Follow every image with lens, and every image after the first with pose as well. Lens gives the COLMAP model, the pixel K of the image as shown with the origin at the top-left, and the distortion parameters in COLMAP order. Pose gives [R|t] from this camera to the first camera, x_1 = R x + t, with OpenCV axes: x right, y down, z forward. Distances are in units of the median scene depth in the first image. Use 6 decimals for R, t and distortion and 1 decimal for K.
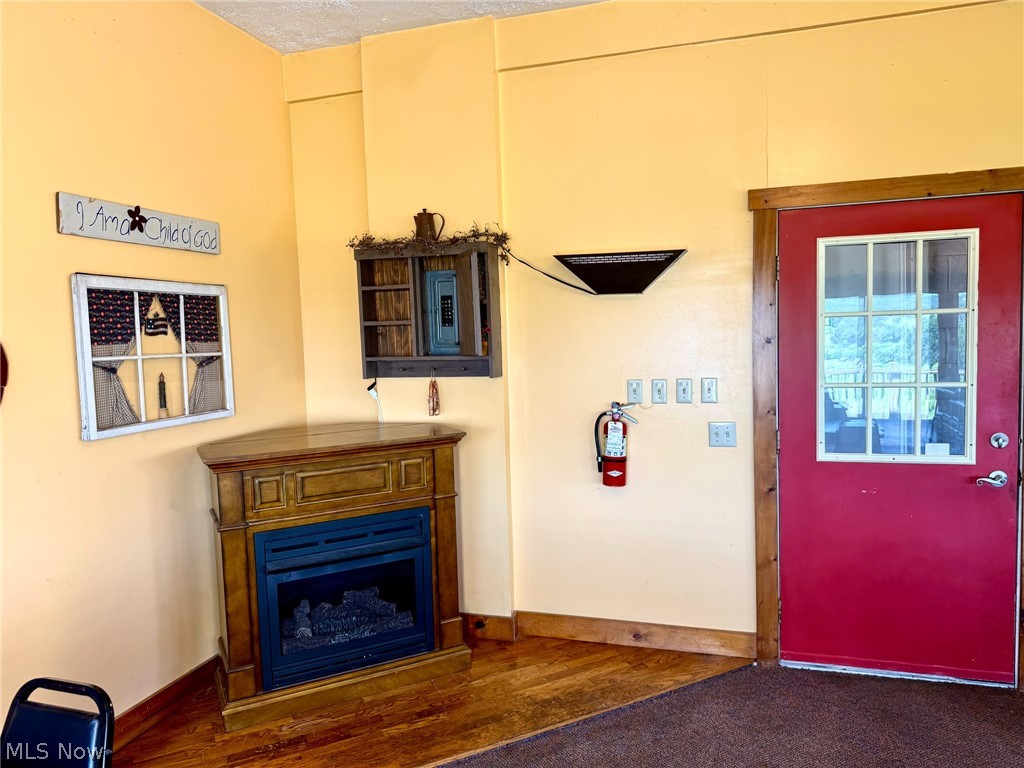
lens RADIAL K [[705.3, 0, 512.0], [0, 705.3, 384.0], [0, 0, 1]] dist [0.003474, 0.000642]
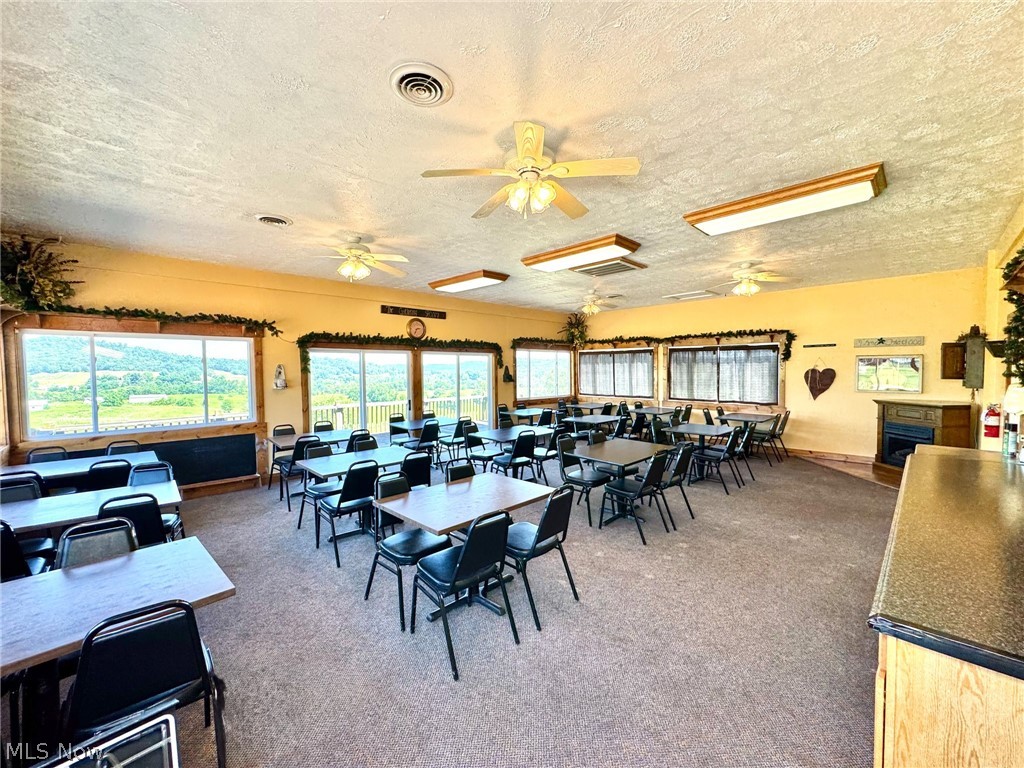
lens RADIAL K [[408.2, 0, 512.1], [0, 408.2, 385.3], [0, 0, 1]] dist [-0.001539, -0.000283]
pose [[-0.477720, 0.068871, -0.875808, 2.210397], [-0.039274, 0.994251, 0.099608, -0.108434], [0.877634, 0.081981, -0.472269, 0.219241]]
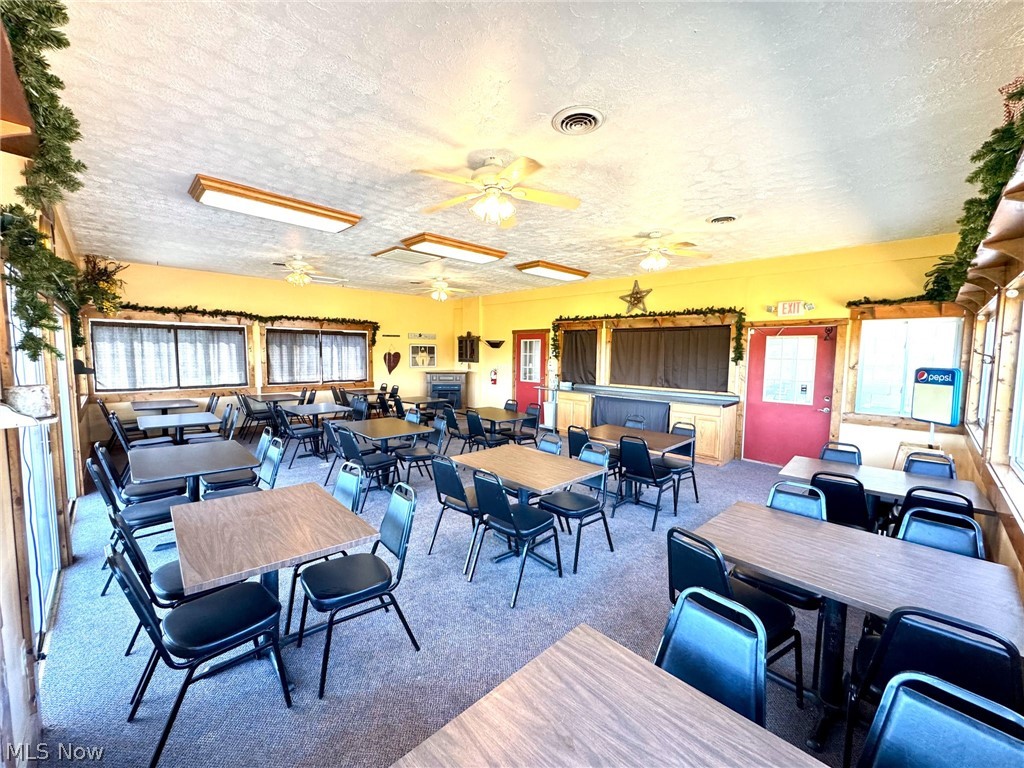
lens RADIAL K [[408.2, 0, 512.1], [0, 408.2, 385.3], [0, 0, 1]] dist [-0.001539, -0.000283]
pose [[0.879340, 0.075885, -0.470109, 1.773212], [-0.068541, 0.997111, 0.032747, 0.041504], [0.471236, 0.003426, 0.882001, -1.689358]]
